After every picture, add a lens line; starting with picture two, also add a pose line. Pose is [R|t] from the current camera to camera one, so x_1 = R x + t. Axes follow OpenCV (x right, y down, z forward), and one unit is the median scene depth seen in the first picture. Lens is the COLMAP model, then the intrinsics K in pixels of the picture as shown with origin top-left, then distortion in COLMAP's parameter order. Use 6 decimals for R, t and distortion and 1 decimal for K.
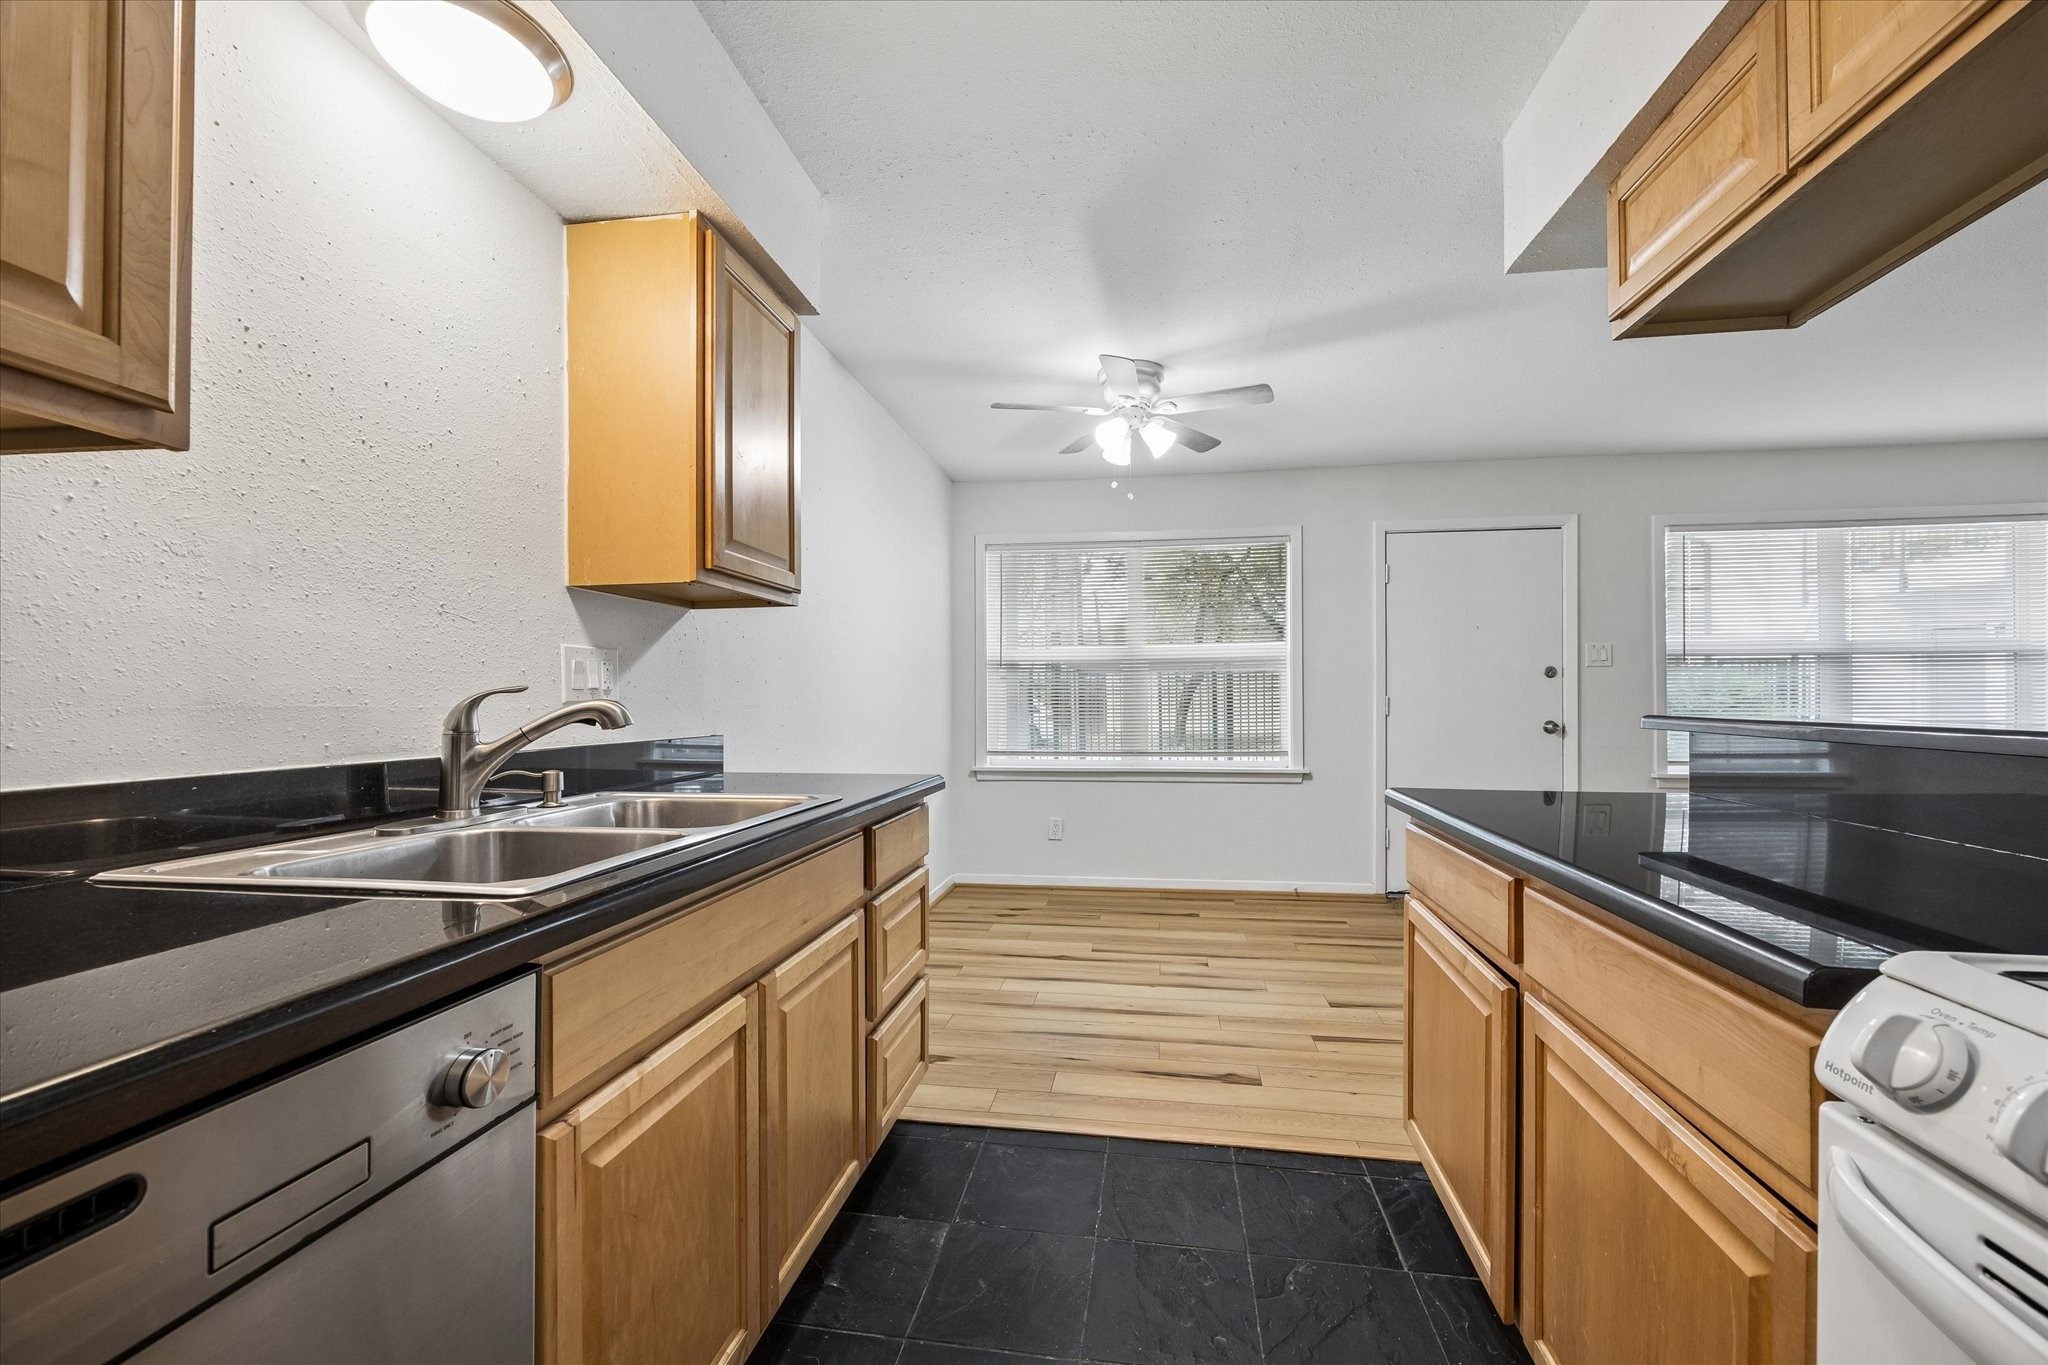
lens RADIAL K [[786.2, 0, 1044.6], [0, 786.2, 704.2], [0, 0, 1]] dist [-0.004221, 0.000345]
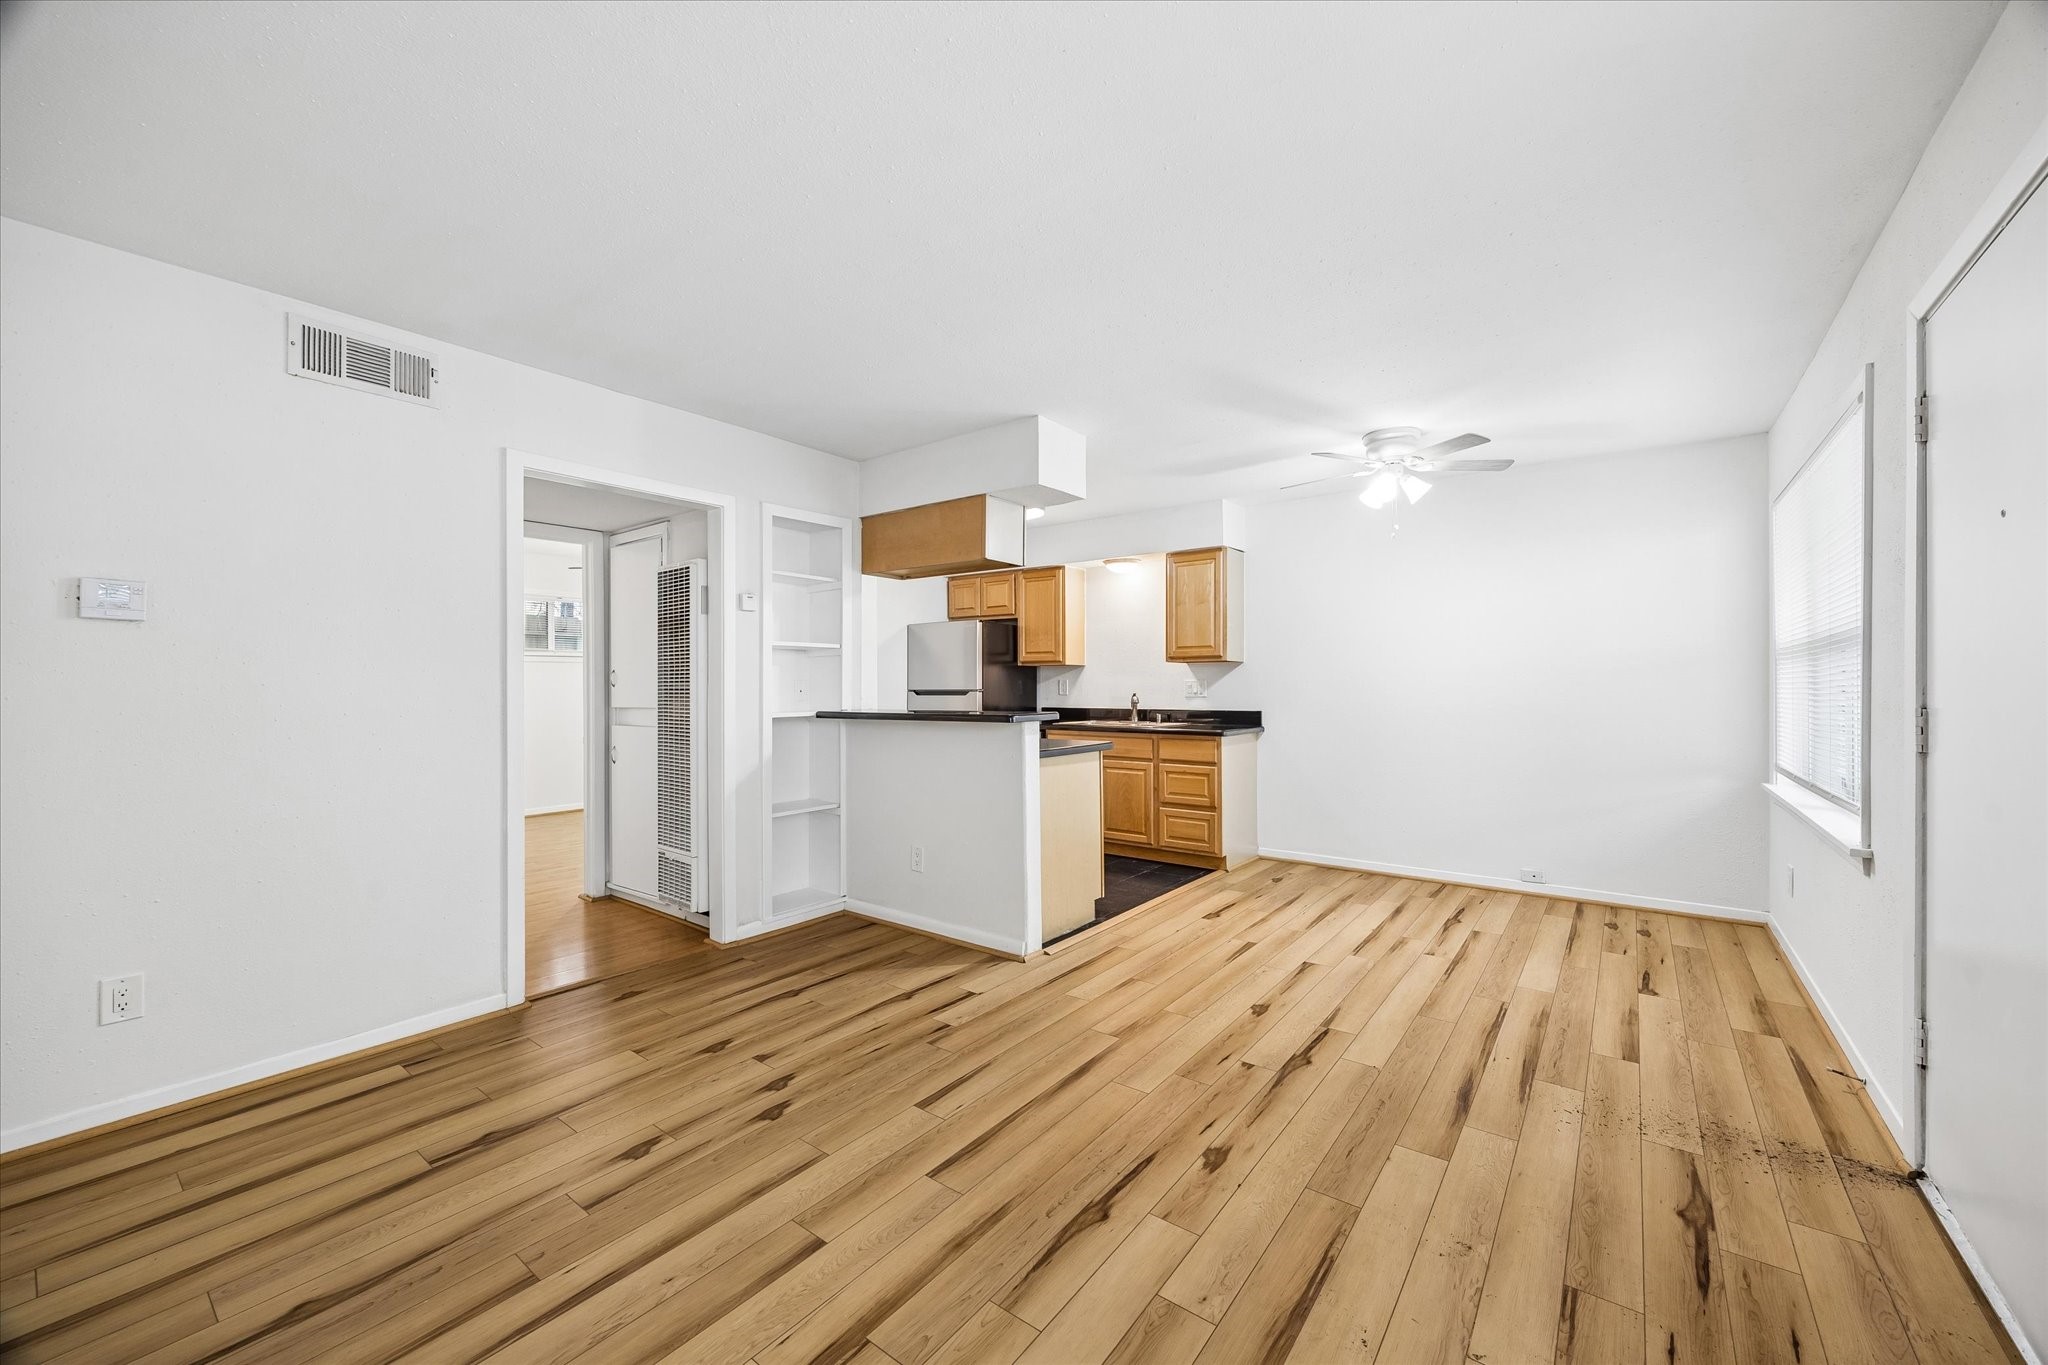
lens RADIAL K [[786.2, 0, 1036.3], [0, 786.2, 681.7], [0, 0, 1]] dist [-0.004221, 0.000345]
pose [[-0.481528, -0.001267, -0.876430, 1.226134], [0.000803, 0.999998, -0.001886, -0.028230], [0.876430, -0.001612, -0.481526, 0.929619]]
